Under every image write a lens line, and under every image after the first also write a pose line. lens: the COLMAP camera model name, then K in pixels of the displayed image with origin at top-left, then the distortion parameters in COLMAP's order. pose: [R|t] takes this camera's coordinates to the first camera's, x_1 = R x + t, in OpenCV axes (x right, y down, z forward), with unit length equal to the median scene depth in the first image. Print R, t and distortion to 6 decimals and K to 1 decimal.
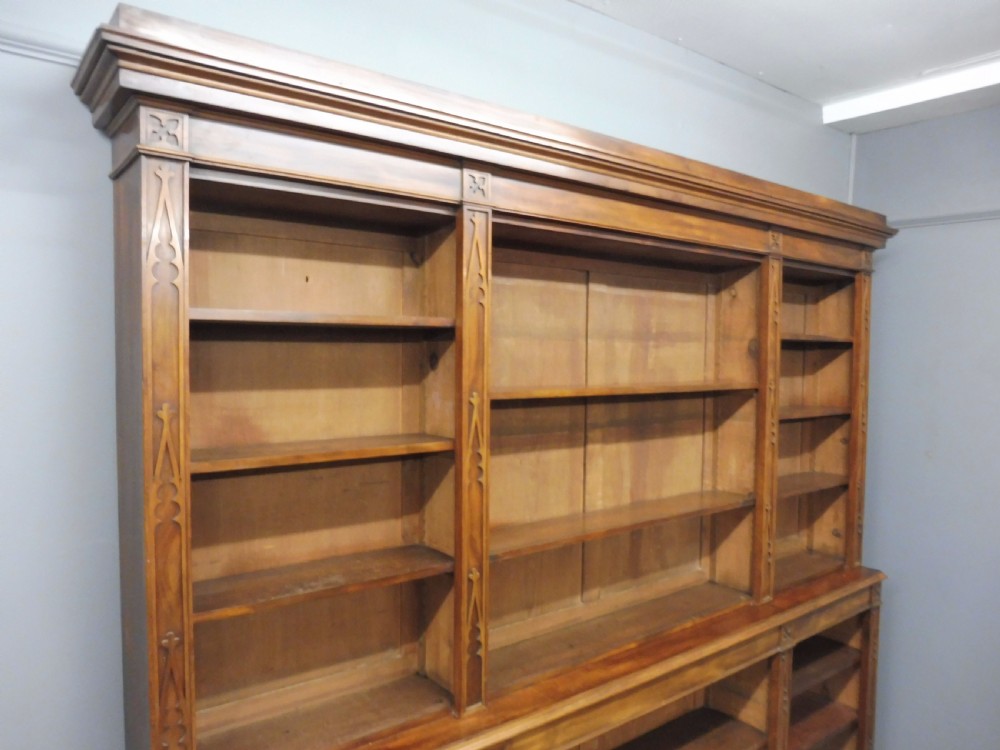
lens RADIAL K [[721.5, 0, 504.6], [0, 721.5, 379.6], [0, 0, 1]] dist [-0.041571, 0.004833]
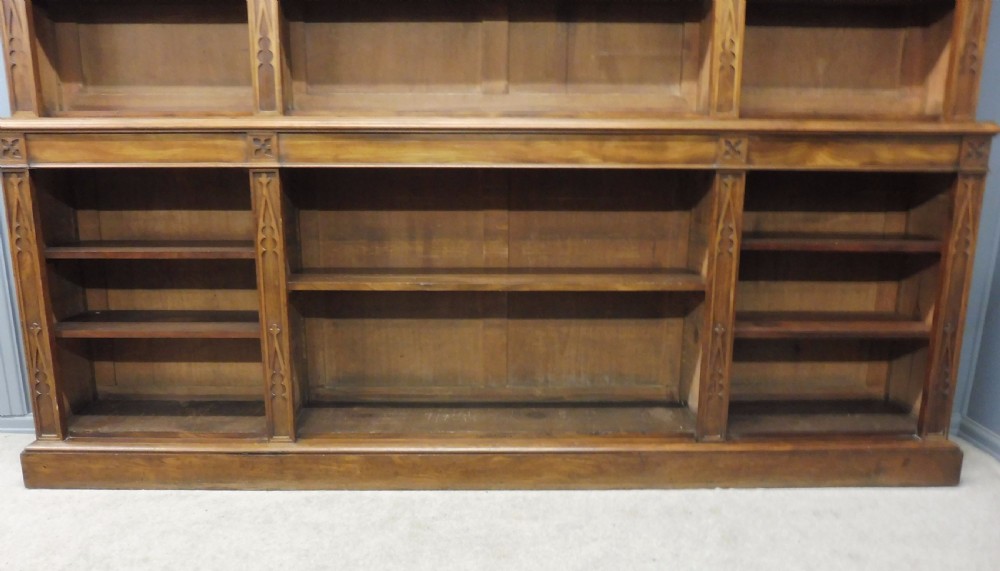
lens RADIAL K [[746.6, 0, 488.5], [0, 746.6, 318.9], [0, 0, 1]] dist [-0.030506, -0.002446]
pose [[0.792397, 0.125880, -0.596876, 0.934754], [-0.016499, 0.982541, 0.185313, 0.525201], [0.609783, -0.136994, 0.780639, 0.222782]]
